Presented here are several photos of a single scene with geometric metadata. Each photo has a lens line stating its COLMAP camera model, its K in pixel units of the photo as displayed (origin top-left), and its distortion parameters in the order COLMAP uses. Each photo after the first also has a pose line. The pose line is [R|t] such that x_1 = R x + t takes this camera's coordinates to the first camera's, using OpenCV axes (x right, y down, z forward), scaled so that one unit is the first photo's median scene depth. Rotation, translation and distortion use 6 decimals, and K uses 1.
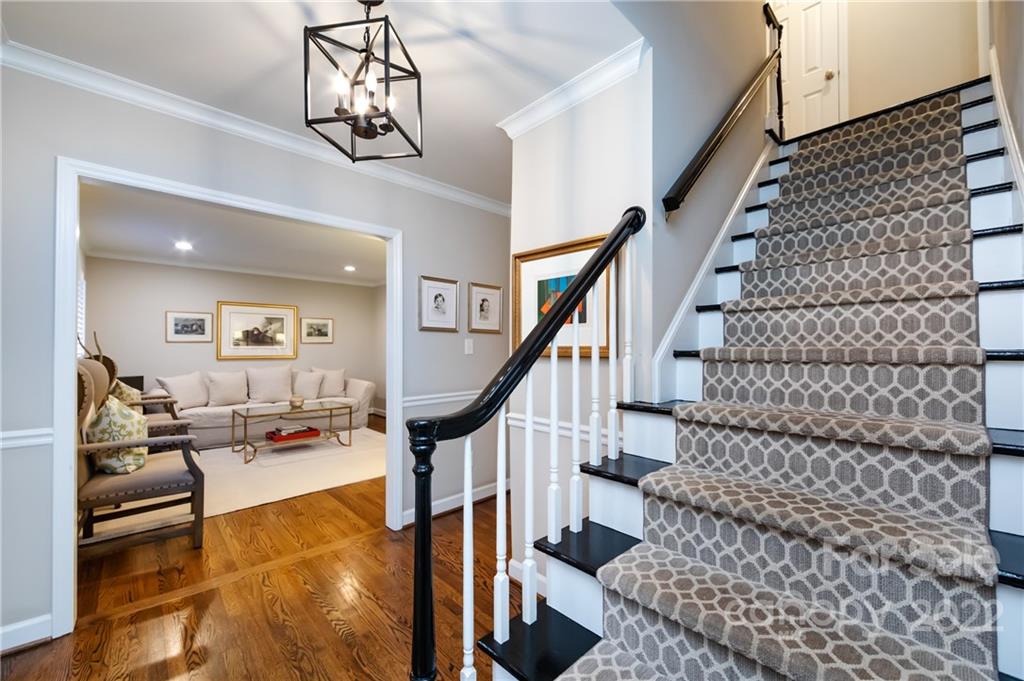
lens RADIAL K [[405.2, 0, 508.8], [0, 405.2, 343.7], [0, 0, 1]] dist [0.003859, 0.000043]
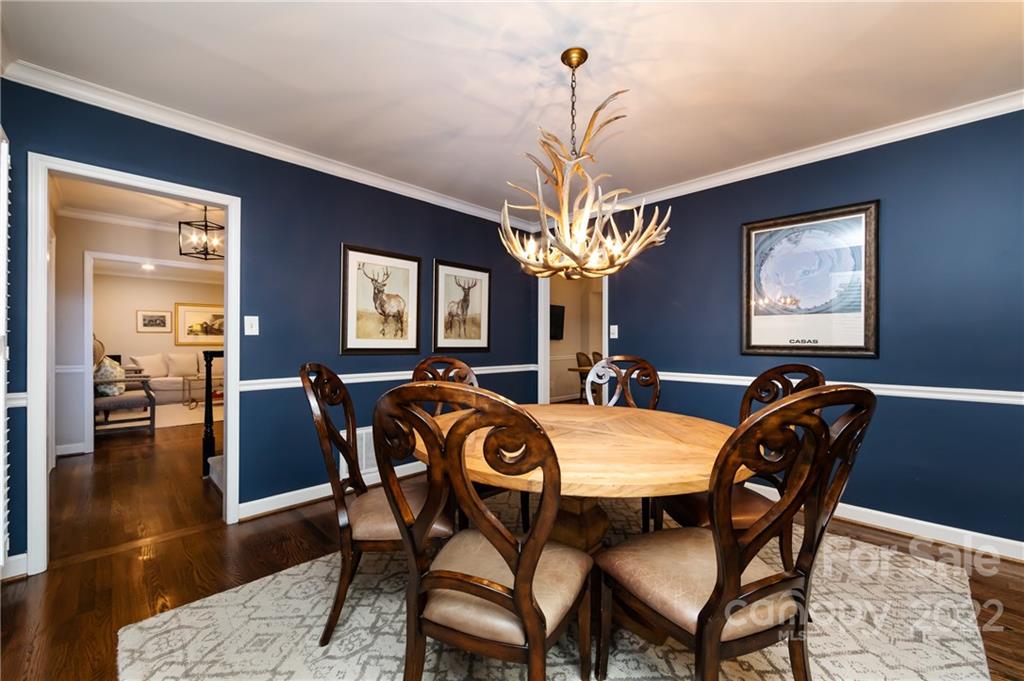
lens RADIAL K [[405.2, 0, 512.7], [0, 405.2, 345.4], [0, 0, 1]] dist [0.003859, 0.000043]
pose [[0.999242, 0.002061, 0.038879, 0.396160], [-0.002763, 0.999834, 0.018030, 0.012557], [-0.038835, -0.018123, 0.999081, -0.451082]]
